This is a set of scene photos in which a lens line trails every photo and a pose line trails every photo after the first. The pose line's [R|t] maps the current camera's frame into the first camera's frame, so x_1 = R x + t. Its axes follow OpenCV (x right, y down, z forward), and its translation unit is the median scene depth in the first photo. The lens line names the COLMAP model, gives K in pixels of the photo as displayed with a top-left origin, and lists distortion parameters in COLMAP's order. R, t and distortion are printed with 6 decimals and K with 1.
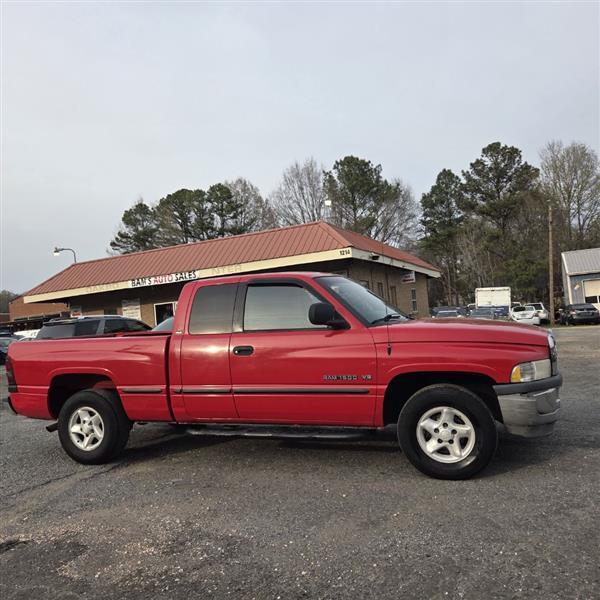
lens RADIAL K [[536.3, 0, 299.0], [0, 536.3, 311.7], [0, 0, 1]] dist [0.077524, -0.058066]
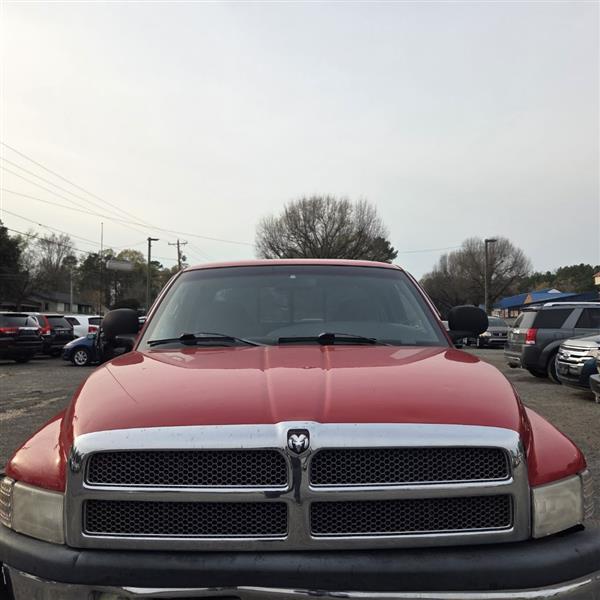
lens RADIAL K [[537.8, 0, 295.7], [0, 537.8, 312.4], [0, 0, 1]] dist [0.078703, -0.064344]
pose [[0.356369, 0.051341, -0.932934, 0.631057], [-0.010539, 0.998647, 0.050931, -0.040053], [0.934286, -0.008318, 0.356428, 0.757340]]
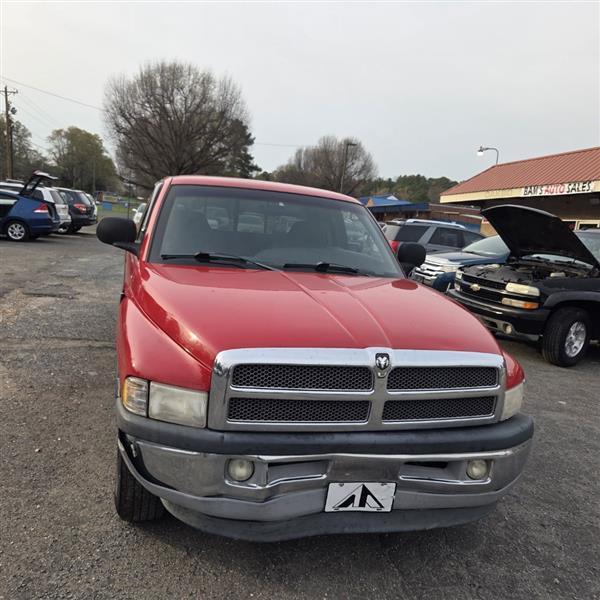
lens RADIAL K [[537.8, 0, 296.3], [0, 537.8, 316.9], [0, 0, 1]] dist [0.078703, -0.064344]
pose [[0.589034, 0.272762, -0.760684, 0.634120], [-0.131428, 0.961117, 0.242861, -0.077484], [0.797349, -0.043078, 0.601979, 0.581494]]
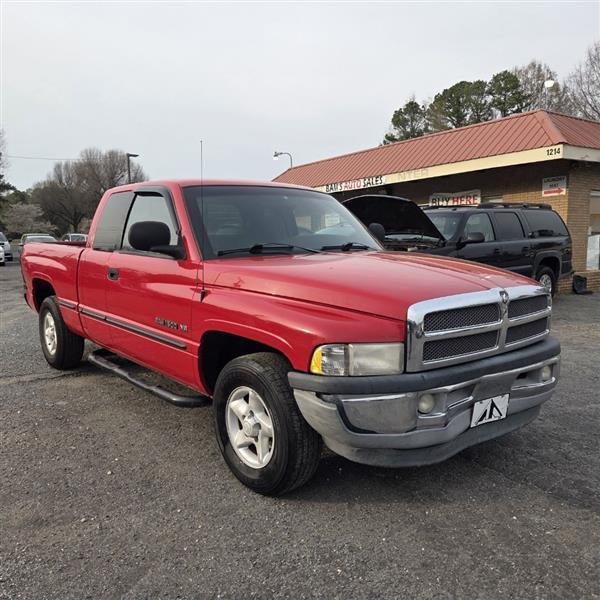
lens RADIAL K [[537.8, 0, 294.7], [0, 537.8, 311.6], [0, 0, 1]] dist [0.078703, -0.064344]
pose [[0.864901, 0.134007, -0.483723, 0.470508], [-0.050017, 0.981916, 0.182592, -0.031991], [0.499444, -0.133730, 0.855962, 0.347313]]
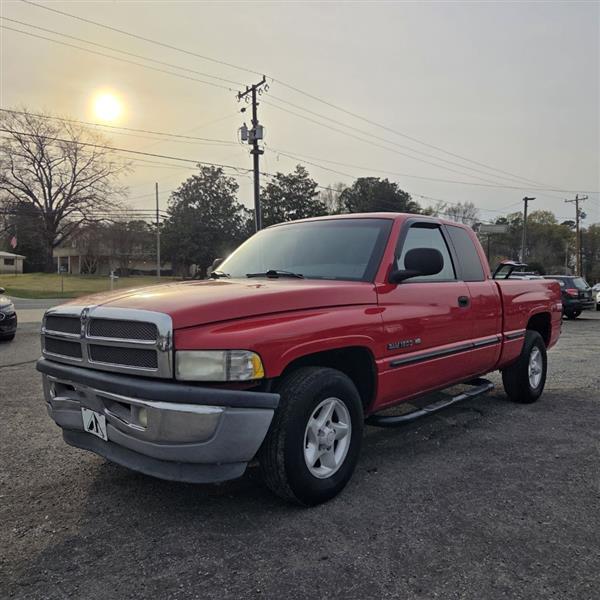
lens RADIAL K [[537.8, 0, 307.2], [0, 537.8, 307.0], [0, 0, 1]] dist [0.078703, -0.064344]
pose [[-0.339472, 0.102395, -0.935026, 0.801201], [0.027332, 0.994711, 0.099008, -0.017079], [0.940219, 0.008054, -0.340476, 1.217491]]
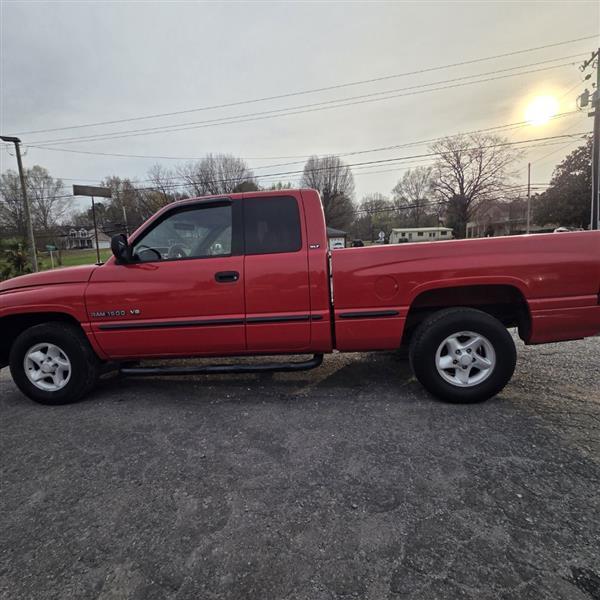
lens RADIAL K [[328.0, 0, 298.3], [0, 328.0, 298.1], [0, 0, 1]] dist [0.005531, -0.002550]
pose [[-0.960931, 0.149479, -0.232955, 0.047405], [0.118968, 0.982978, 0.140007, 0.032381], [0.249918, 0.106823, -0.962356, 1.630582]]
